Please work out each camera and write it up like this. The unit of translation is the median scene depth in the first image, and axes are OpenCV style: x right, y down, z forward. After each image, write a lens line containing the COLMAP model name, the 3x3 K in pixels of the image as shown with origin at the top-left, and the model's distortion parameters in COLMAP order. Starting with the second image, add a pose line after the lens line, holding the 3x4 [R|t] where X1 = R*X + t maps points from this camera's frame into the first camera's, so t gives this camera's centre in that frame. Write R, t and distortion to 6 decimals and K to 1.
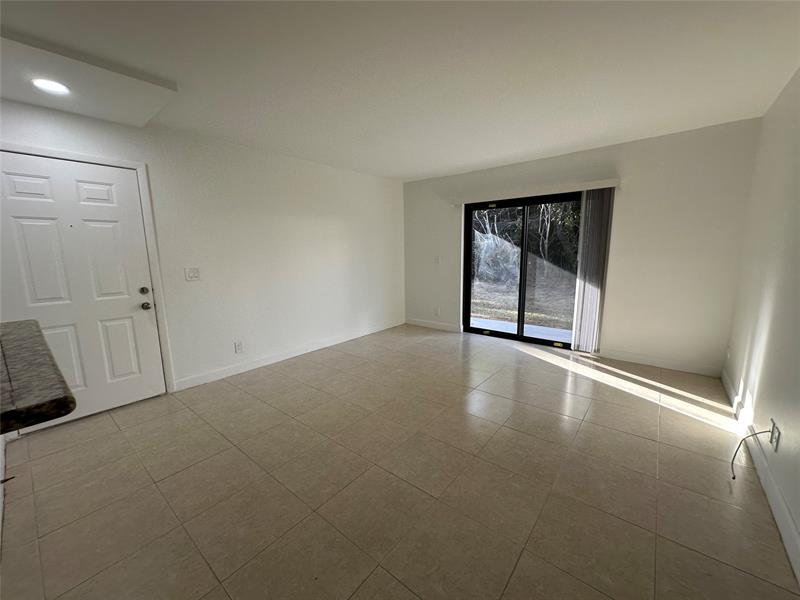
lens RADIAL K [[314.9, 0, 399.5], [0, 314.9, 299.7], [0, 0, 1]] dist [-0.001034, 0.001149]
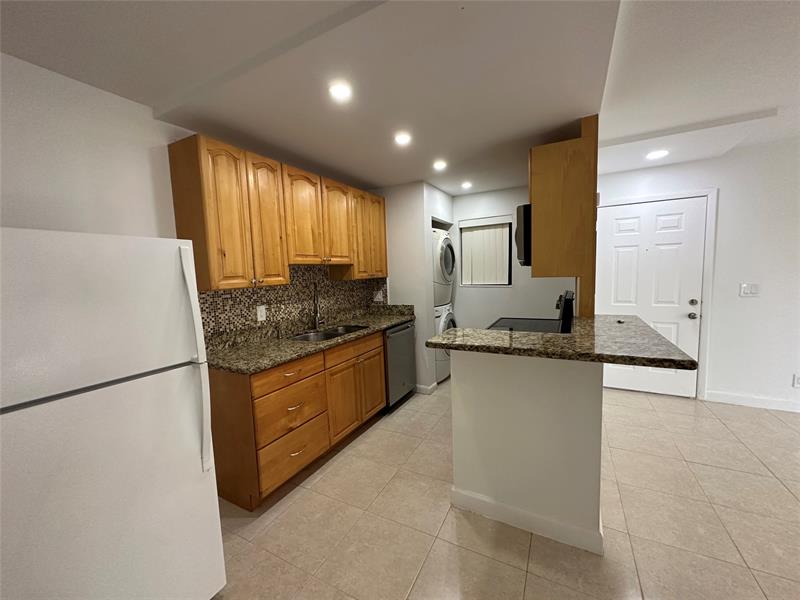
lens RADIAL K [[314.9, 0, 398.2], [0, 314.9, 300.3], [0, 0, 1]] dist [-0.001034, 0.001149]
pose [[0.212508, 0.095215, -0.972509, 0.065681], [-0.126432, 0.989555, 0.069257, 0.020985], [0.968945, 0.108239, 0.222327, -0.286378]]
